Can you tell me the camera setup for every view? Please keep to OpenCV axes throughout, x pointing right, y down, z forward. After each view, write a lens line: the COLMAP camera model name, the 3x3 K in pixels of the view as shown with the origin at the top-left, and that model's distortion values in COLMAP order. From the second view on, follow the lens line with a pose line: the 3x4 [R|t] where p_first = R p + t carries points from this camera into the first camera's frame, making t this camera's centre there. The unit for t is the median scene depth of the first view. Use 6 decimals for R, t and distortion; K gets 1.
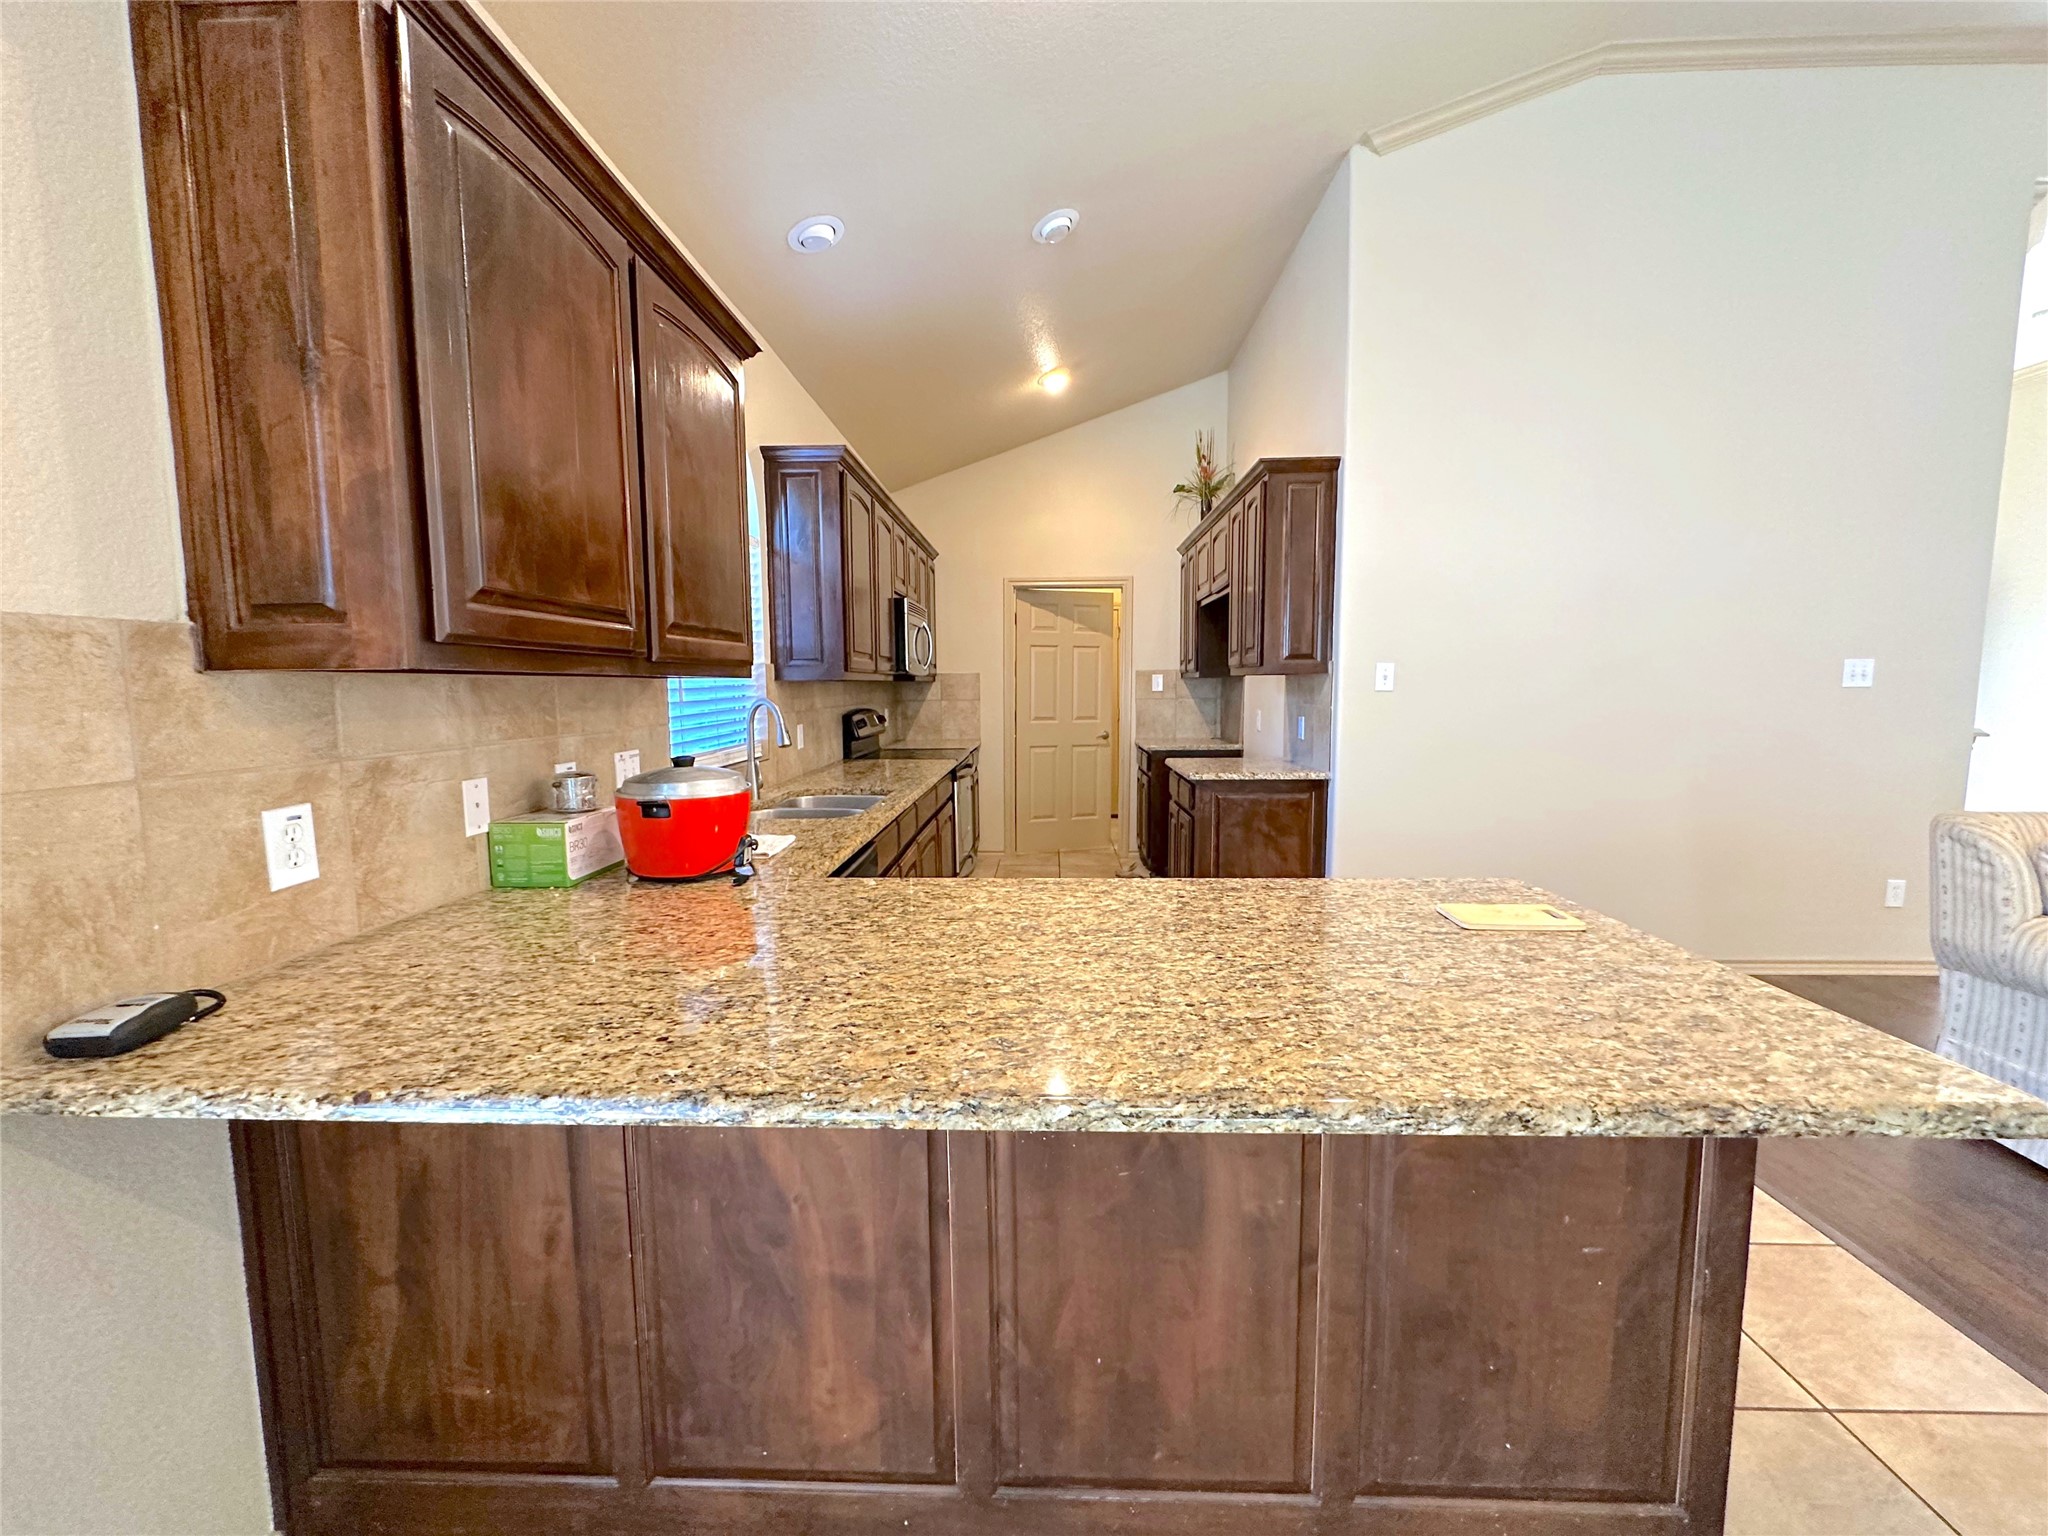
lens RADIAL K [[818.4, 0, 1022.7], [0, 818.4, 763.3], [0, 0, 1]] dist [-0.001383, -0.000153]
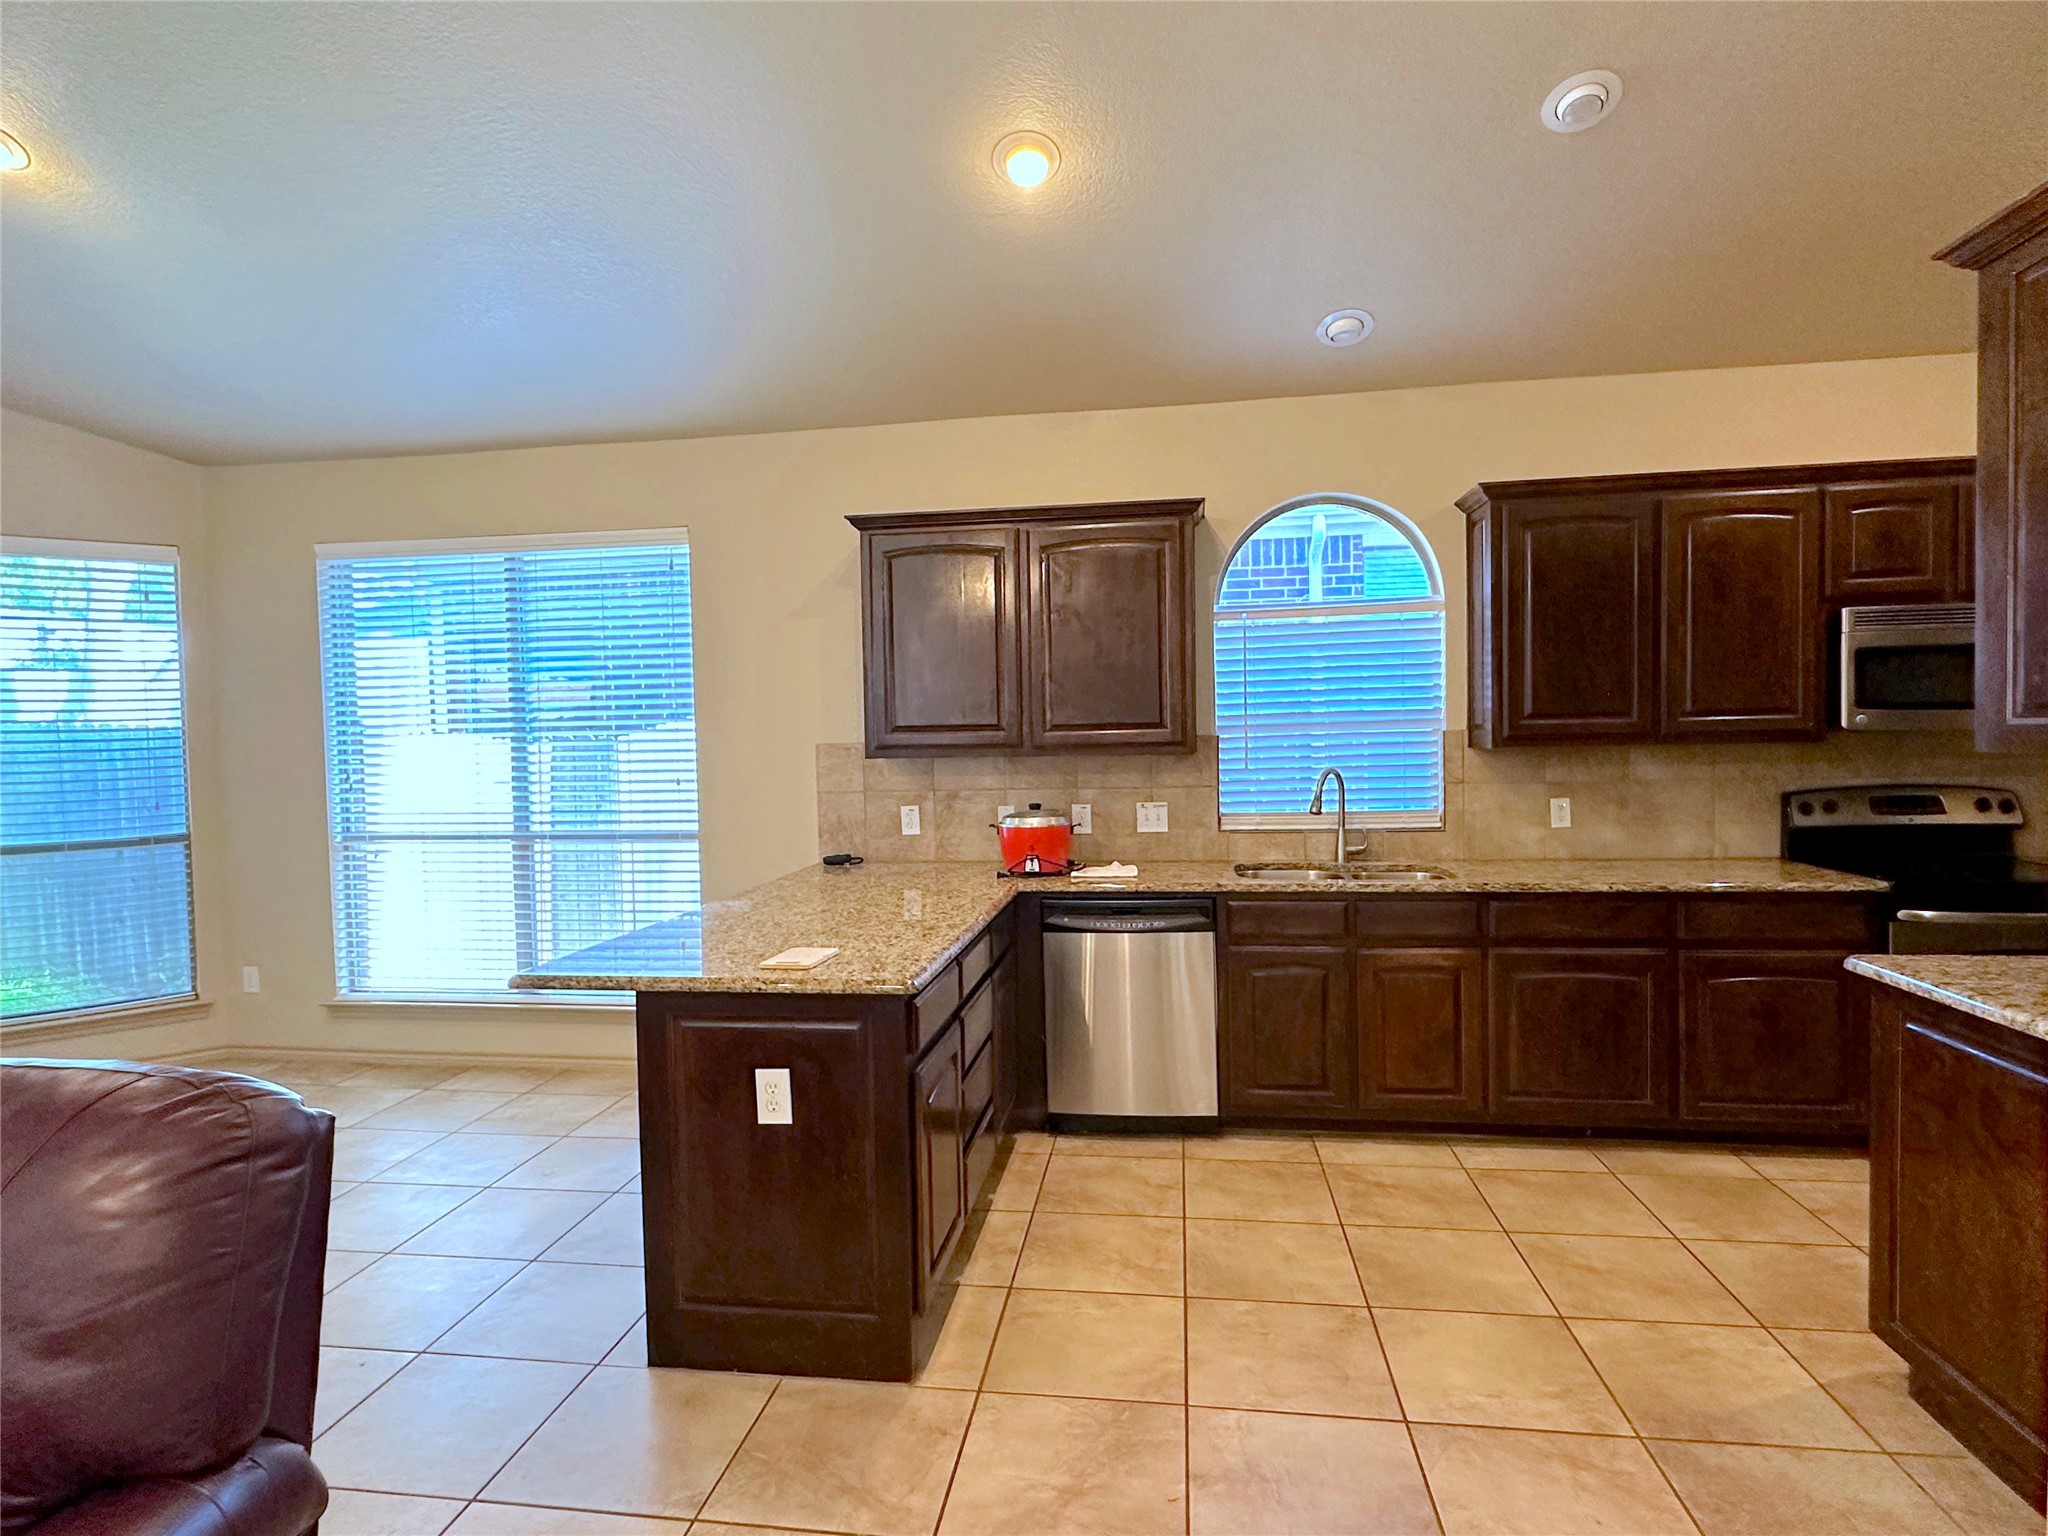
lens RADIAL K [[1085.1, 0, 1016.4], [0, 1085.1, 769.1], [0, 0, 1]] dist [-0.001170, 0.000223]
pose [[-0.118460, 0.045227, -0.991928, 2.482831], [-0.072464, 0.995905, 0.054062, -0.272387], [0.990311, 0.078283, -0.114698, 1.642969]]
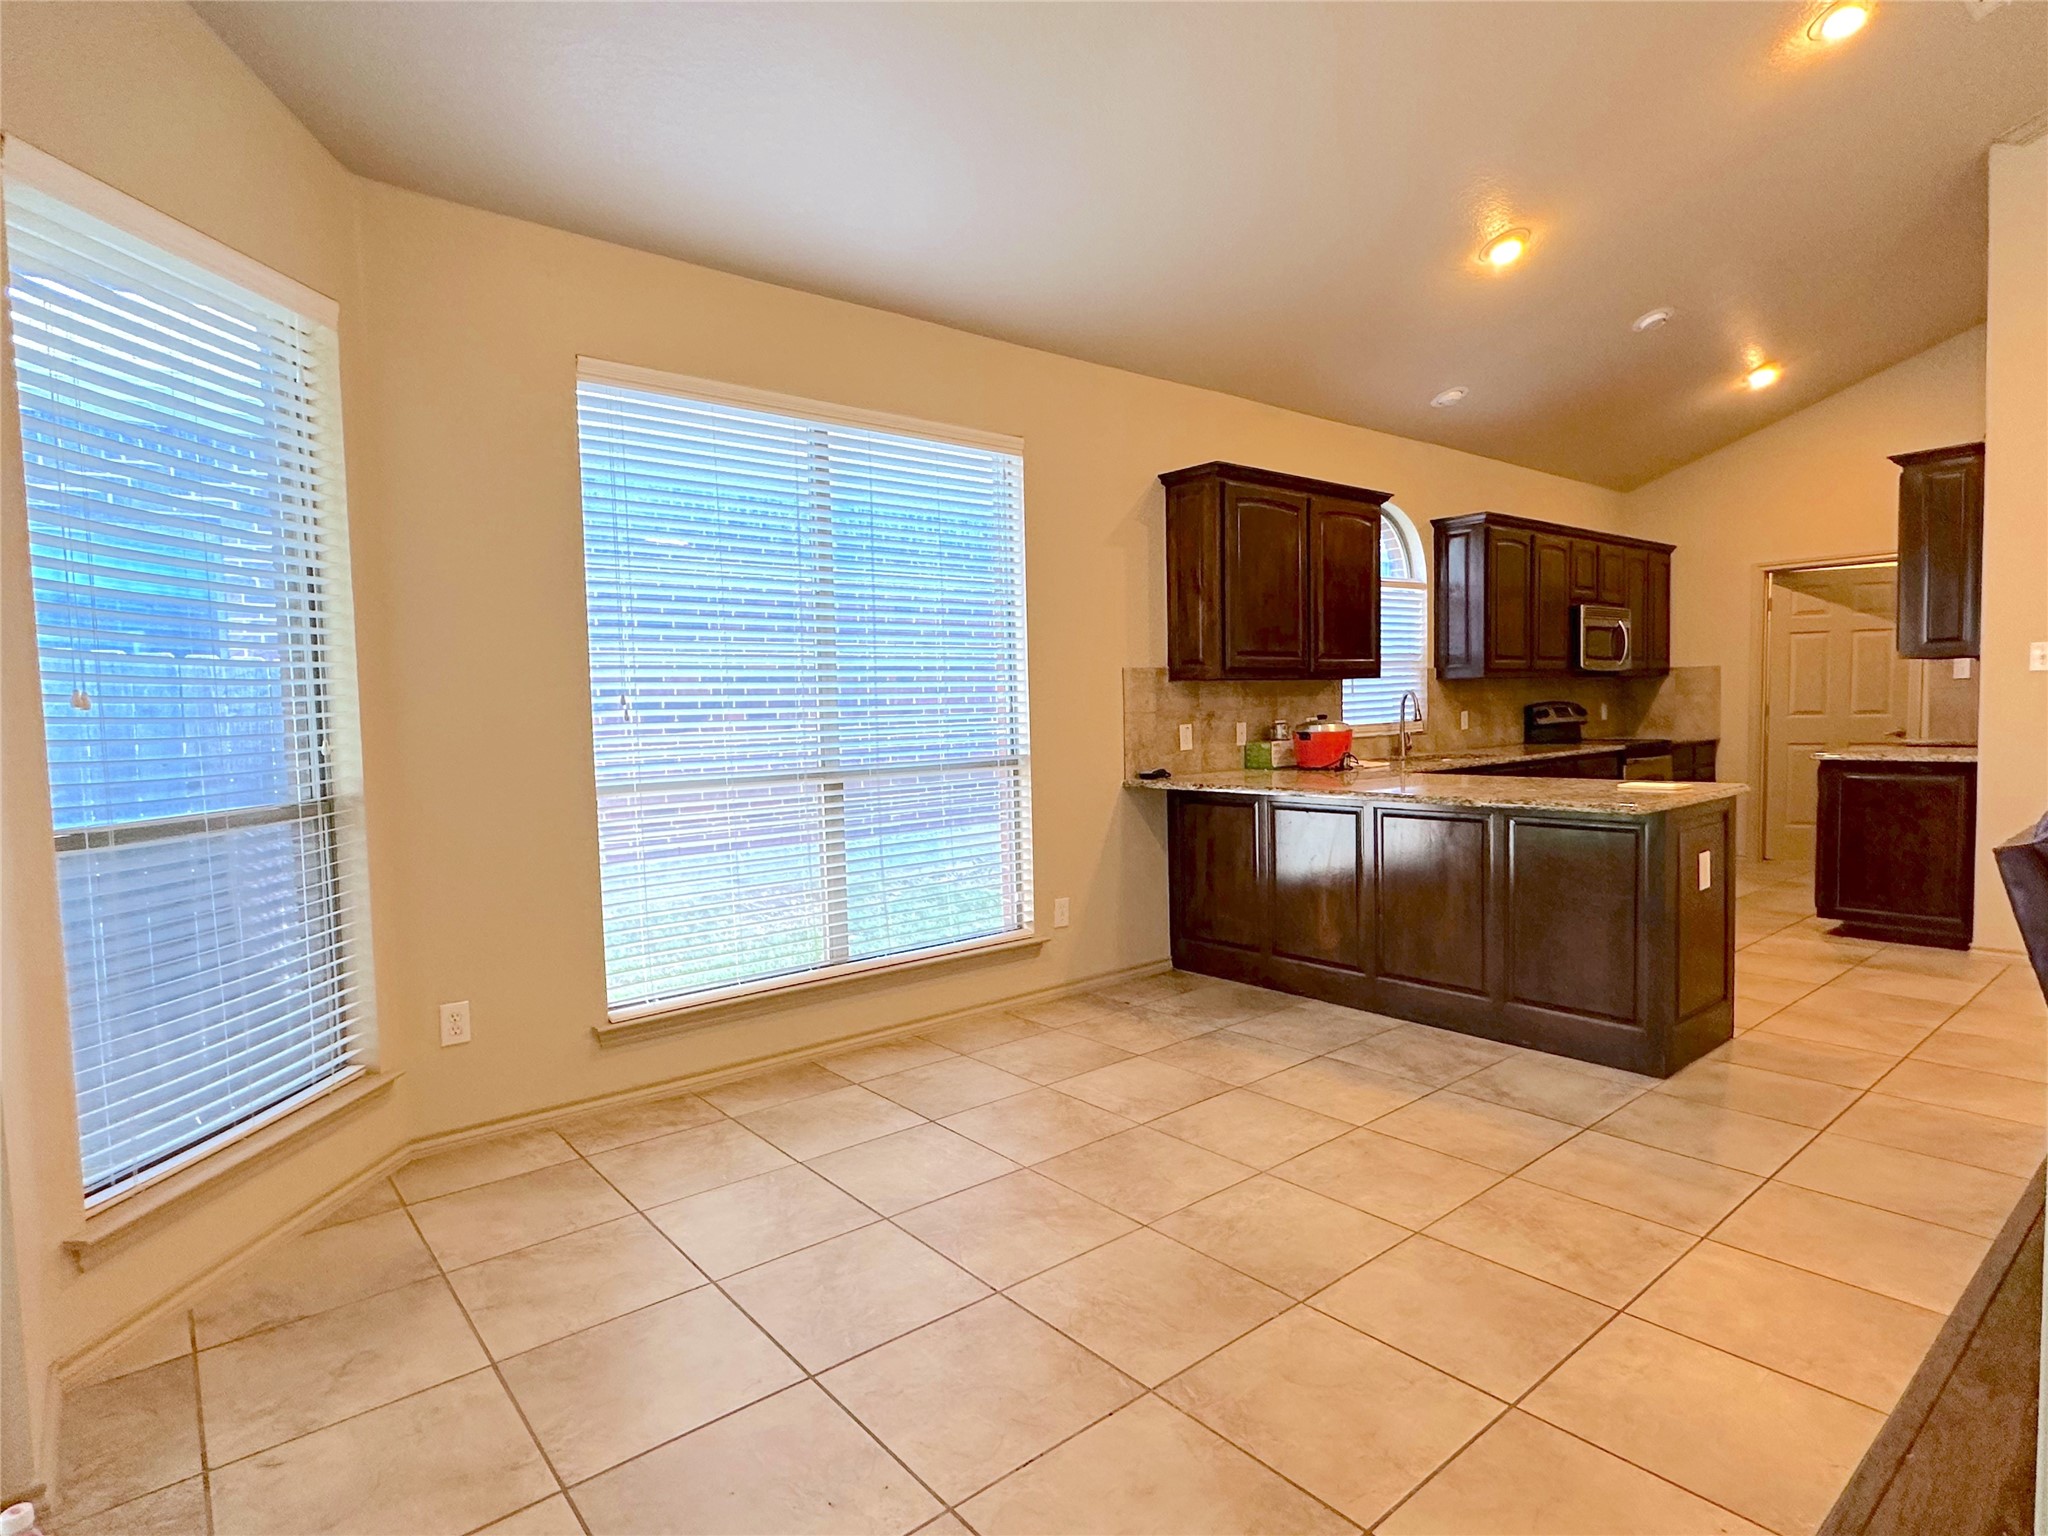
lens RADIAL K [[1085.1, 0, 1016.4], [0, 1085.1, 769.1], [0, 0, 1]] dist [-0.001170, 0.000223]
pose [[0.657586, 0.035128, -0.752560, 1.661781], [-0.051248, 0.998684, 0.001836, 0.231528], [0.751635, 0.037360, 0.658521, -2.041425]]
